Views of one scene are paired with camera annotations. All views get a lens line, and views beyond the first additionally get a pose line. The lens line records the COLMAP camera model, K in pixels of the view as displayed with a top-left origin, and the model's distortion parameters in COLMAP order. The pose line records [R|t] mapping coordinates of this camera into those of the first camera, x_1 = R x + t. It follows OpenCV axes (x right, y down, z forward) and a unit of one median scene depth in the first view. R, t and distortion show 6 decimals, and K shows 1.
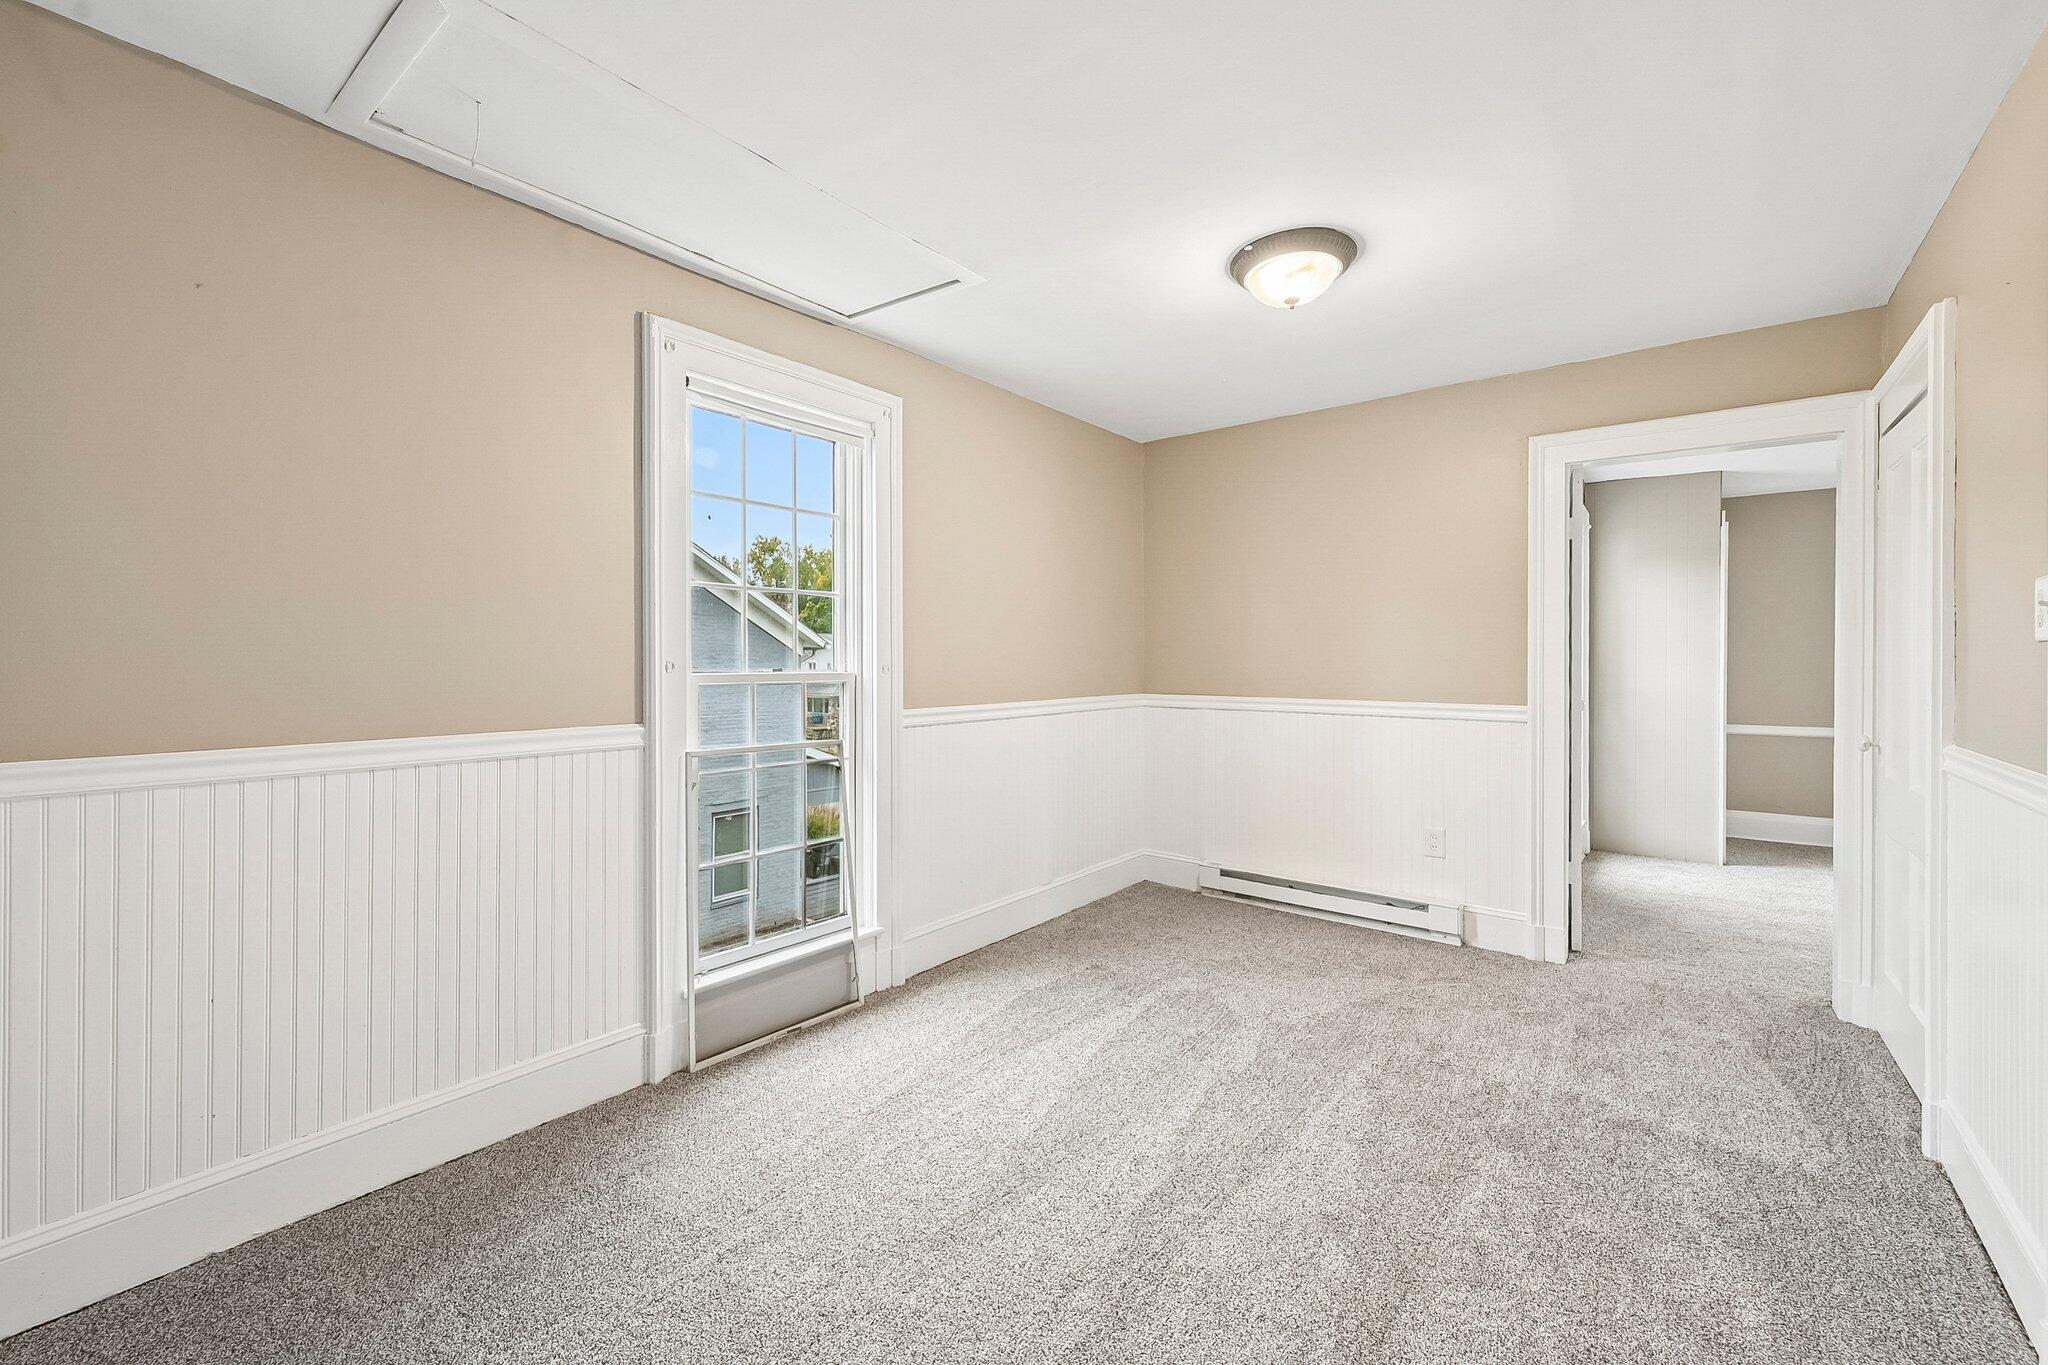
lens RADIAL K [[816.7, 0, 1024.4], [0, 816.7, 661.0], [0, 0, 1]] dist [0.000114, -0.000079]
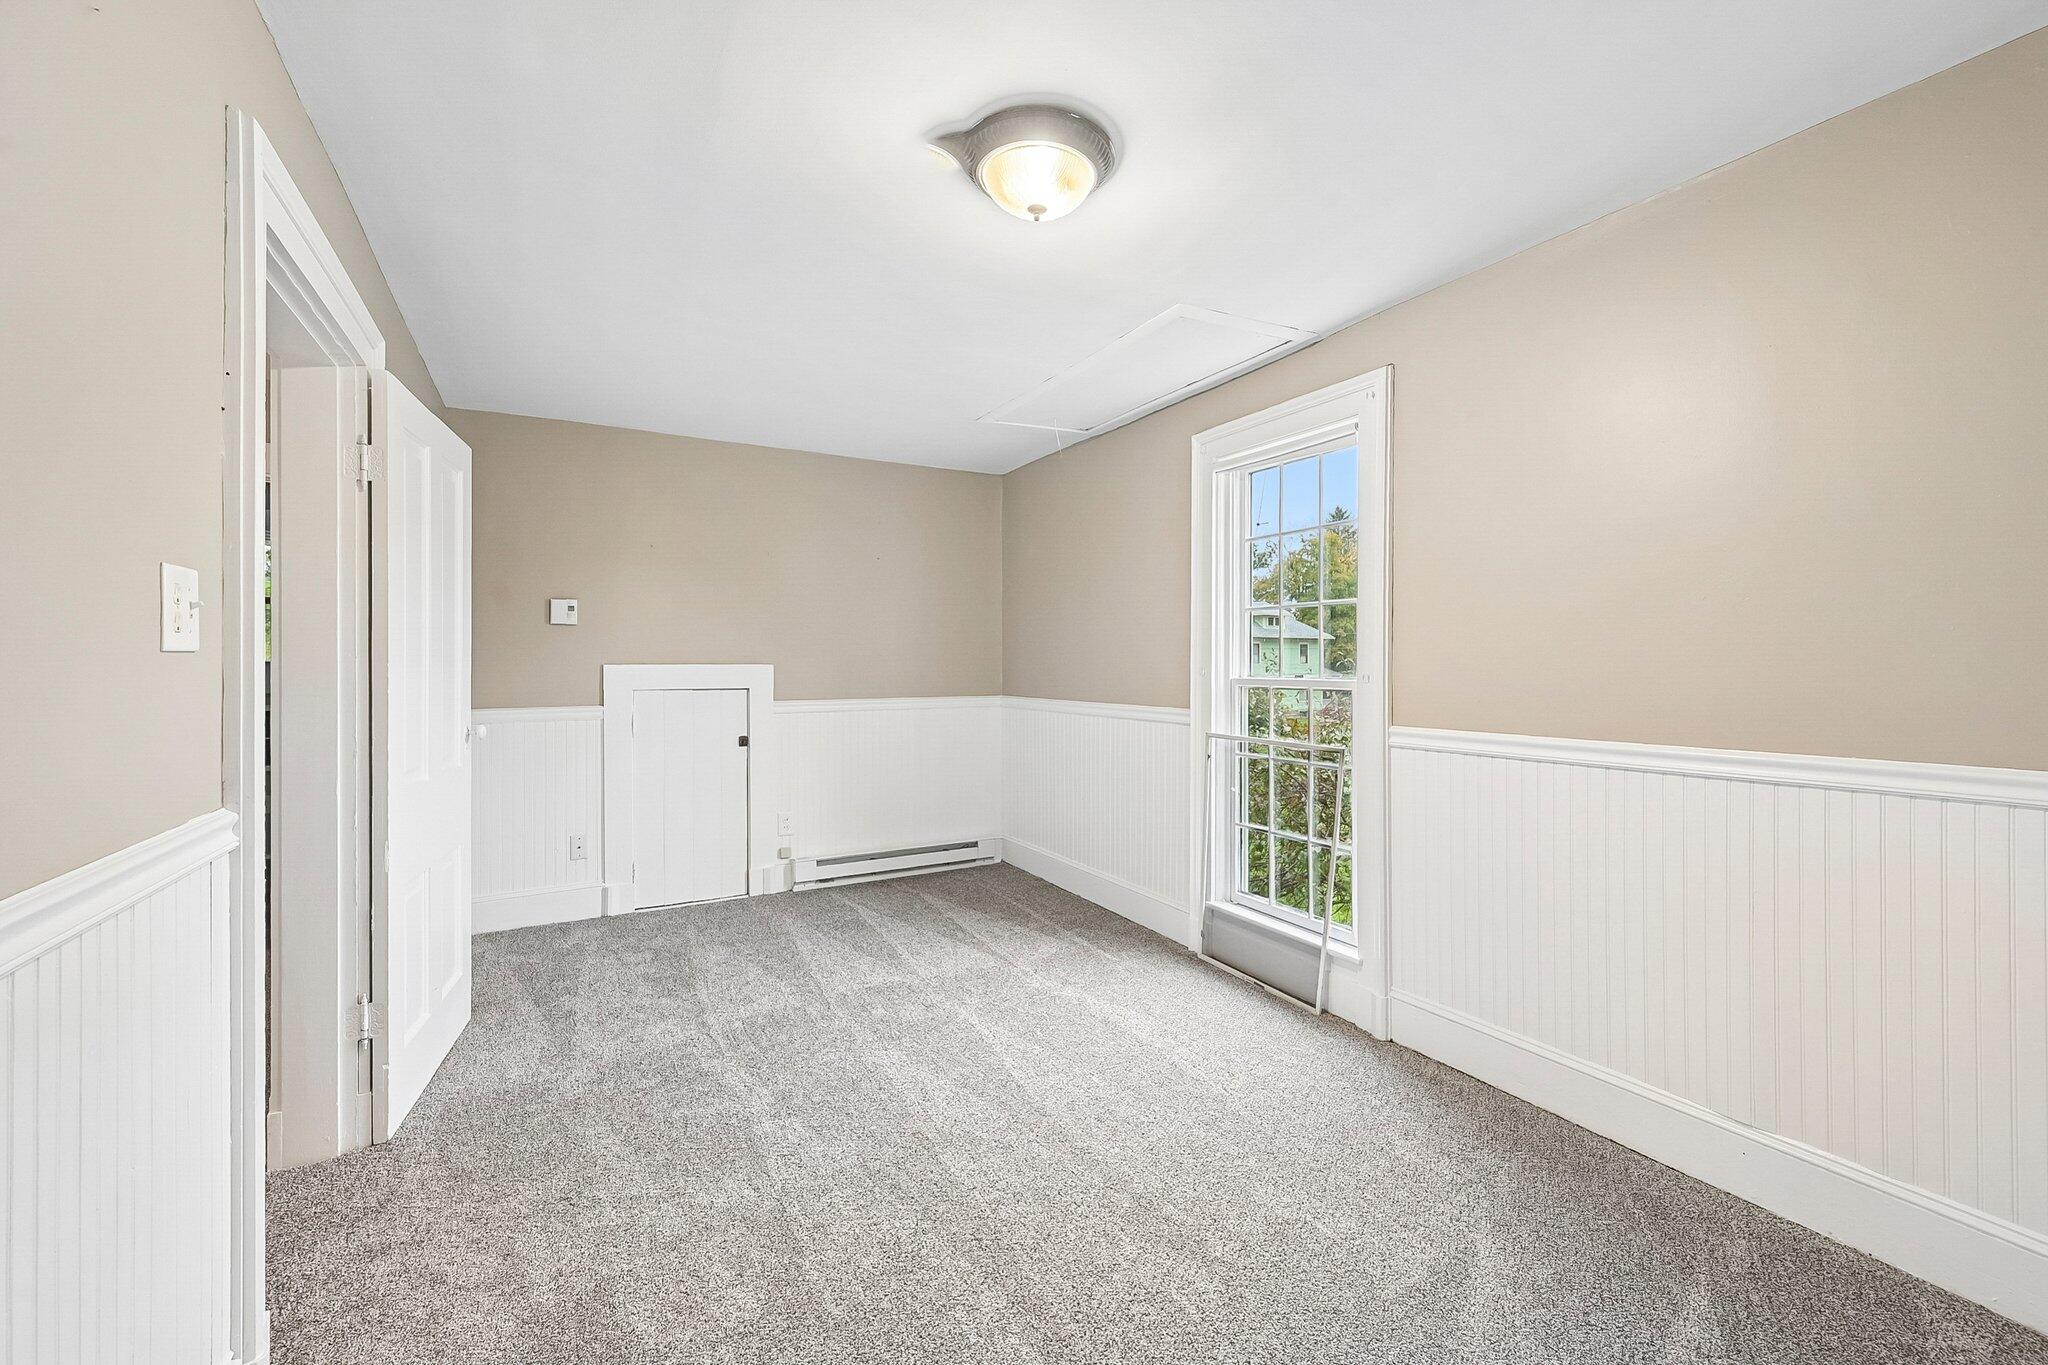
lens RADIAL K [[816.7, 0, 1024.4], [0, 816.7, 661.0], [0, 0, 1]] dist [0.000114, -0.000079]
pose [[-0.379596, -0.006495, -0.925130, 0.923320], [-0.004550, 0.999976, -0.005153, -0.002061], [0.925141, 0.002253, -0.379617, 1.129151]]
